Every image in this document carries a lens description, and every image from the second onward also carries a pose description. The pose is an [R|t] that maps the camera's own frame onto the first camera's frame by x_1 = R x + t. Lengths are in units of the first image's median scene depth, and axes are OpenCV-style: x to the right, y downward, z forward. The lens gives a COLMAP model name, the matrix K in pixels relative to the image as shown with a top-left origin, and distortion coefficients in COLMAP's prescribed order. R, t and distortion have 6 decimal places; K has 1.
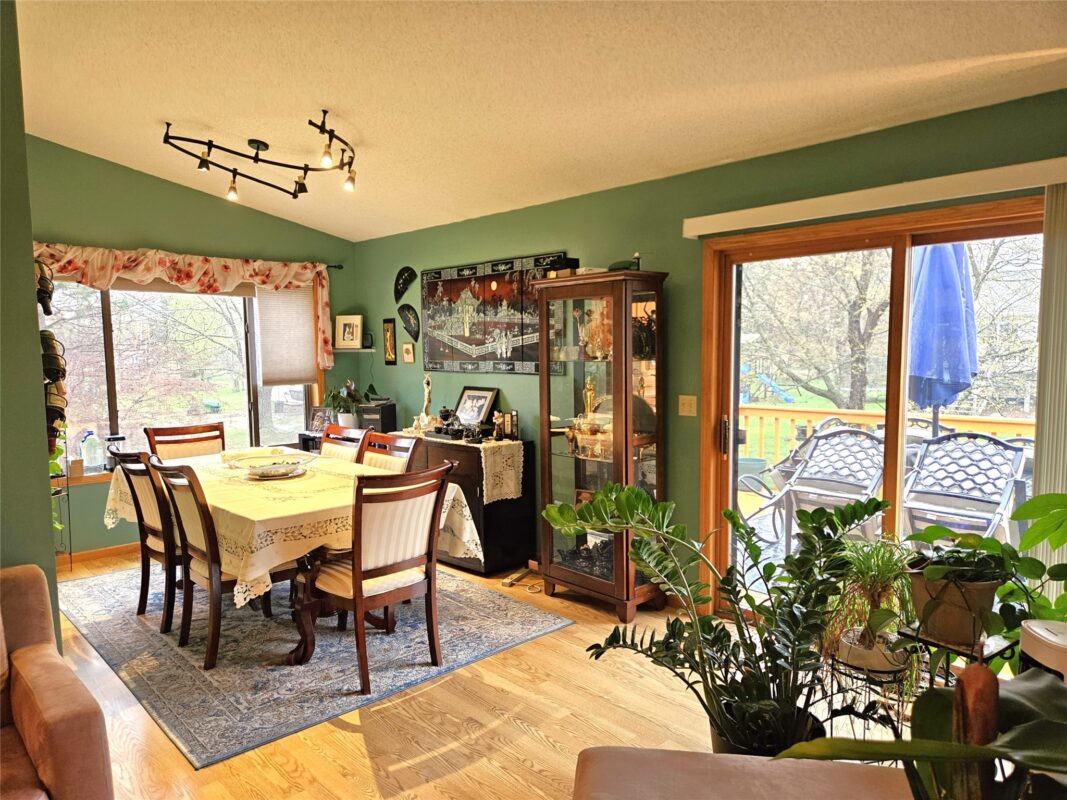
lens RADIAL K [[724.4, 0, 499.7], [0, 724.4, 407.4], [0, 0, 1]] dist [0.078474, -0.065599]
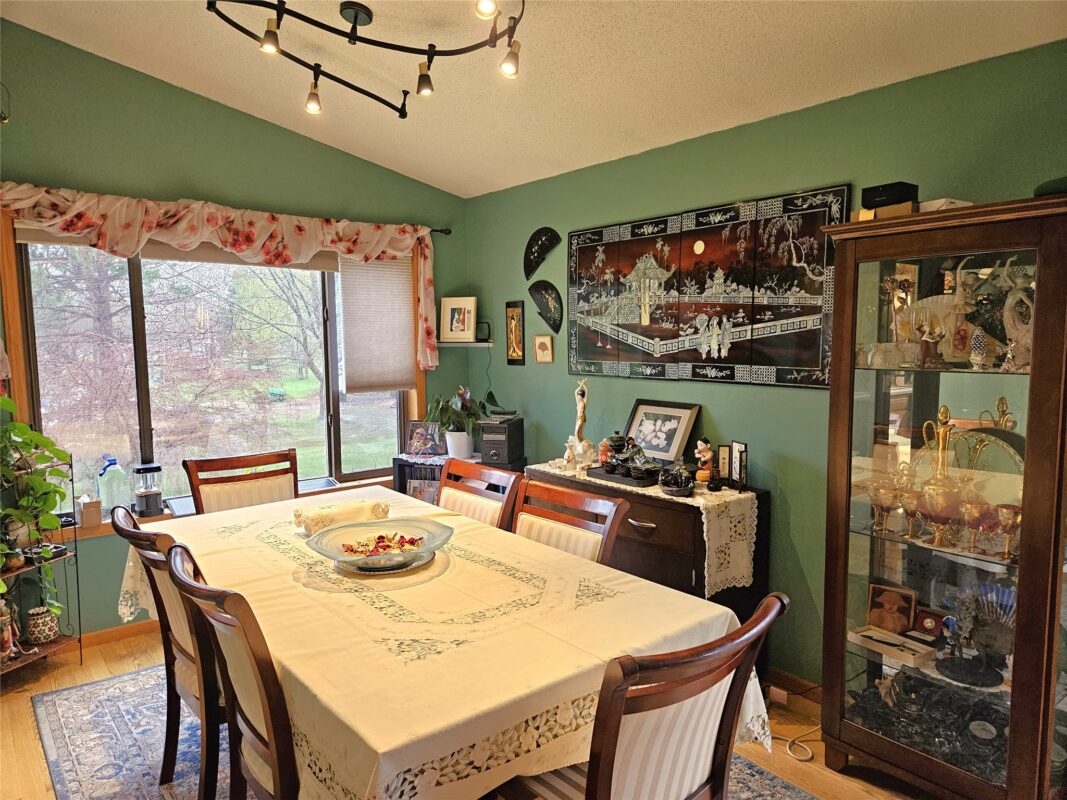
lens RADIAL K [[724.4, 0, 495.5], [0, 724.4, 404.6], [0, 0, 1]] dist [0.078474, -0.065599]
pose [[0.996520, 0.011473, -0.082558, -0.130206], [-0.010542, 0.999876, 0.011714, -0.031786], [0.082682, -0.010803, 0.996517, 0.322985]]
